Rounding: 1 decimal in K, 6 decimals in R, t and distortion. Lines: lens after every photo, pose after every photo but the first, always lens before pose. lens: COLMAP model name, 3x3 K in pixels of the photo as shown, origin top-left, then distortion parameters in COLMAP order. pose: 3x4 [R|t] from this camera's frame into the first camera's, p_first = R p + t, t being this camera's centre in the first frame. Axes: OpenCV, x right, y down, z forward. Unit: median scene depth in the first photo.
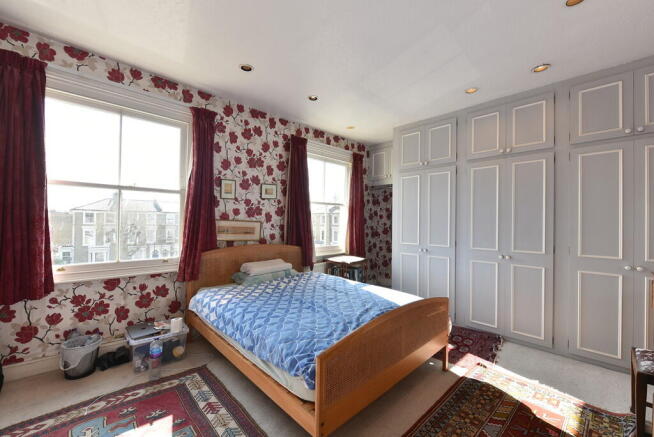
lens RADIAL K [[264.9, 0, 325.6], [0, 264.9, 223.3], [0, 0, 1]] dist [0.000255, -0.000313]
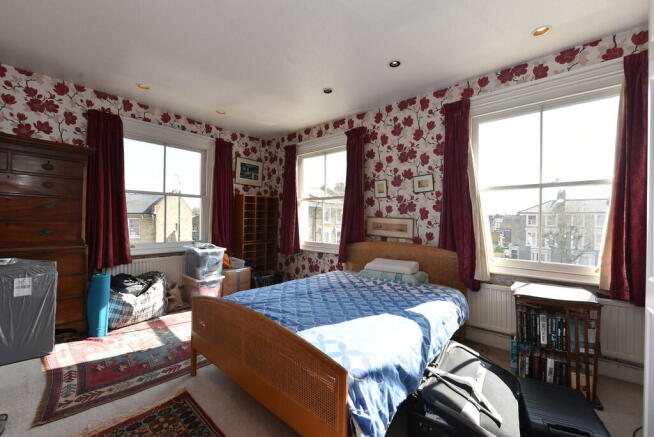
lens RADIAL K [[264.9, 0, 321.0], [0, 264.9, 218.0], [0, 0, 1]] dist [0.000255, -0.000313]
pose [[0.075388, -0.011229, -0.997091, 0.647447], [-0.010697, 0.999870, -0.012069, 0.006493], [0.997097, 0.011576, 0.075258, 0.628318]]
